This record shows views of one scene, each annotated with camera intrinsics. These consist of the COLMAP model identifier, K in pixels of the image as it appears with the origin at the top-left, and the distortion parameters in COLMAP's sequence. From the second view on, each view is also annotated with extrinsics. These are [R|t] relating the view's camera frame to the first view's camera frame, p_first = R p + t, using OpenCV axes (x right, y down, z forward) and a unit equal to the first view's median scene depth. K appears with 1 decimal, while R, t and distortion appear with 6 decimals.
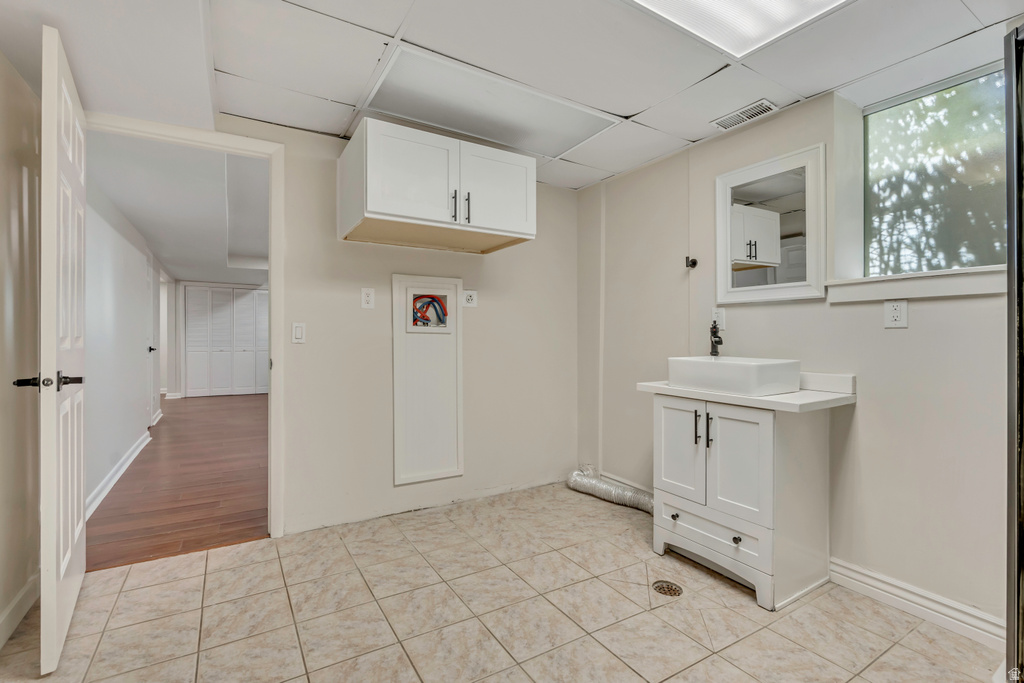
lens RADIAL K [[466.7, 0, 504.6], [0, 466.7, 341.5], [0, 0, 1]] dist [-0.014263, 0.000670]
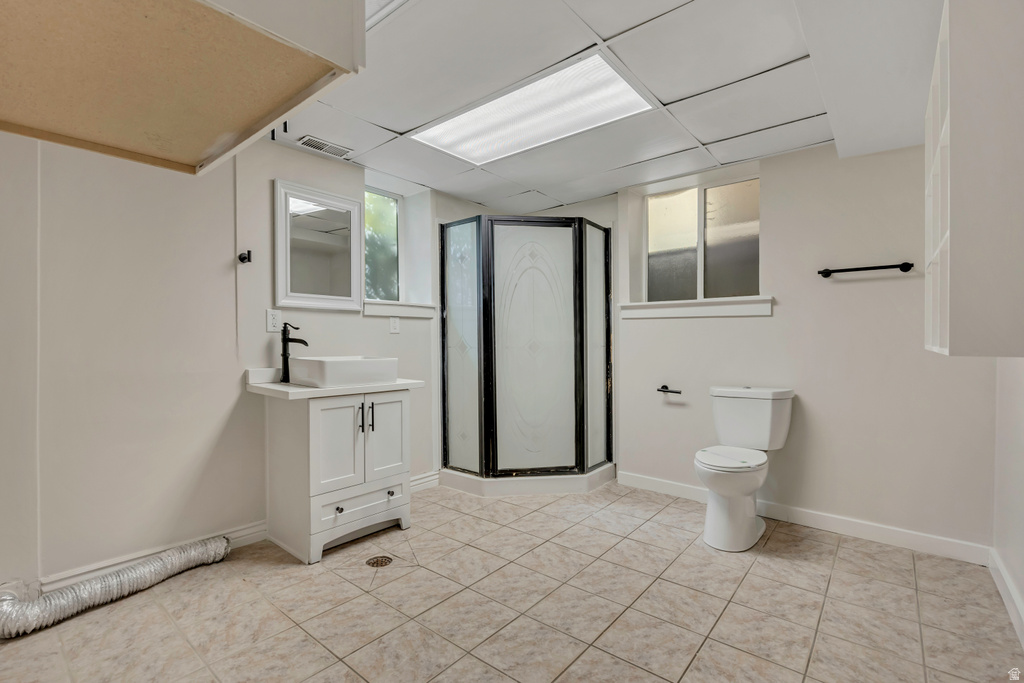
lens RADIAL K [[466.7, 0, 504.6], [0, 466.7, 337.4], [0, 0, 1]] dist [-0.014263, 0.000670]
pose [[-0.323573, -0.004190, 0.946194, -0.795051], [0.006967, 0.999953, 0.006811, -0.020205], [-0.946178, 0.008796, -0.323528, 1.041411]]
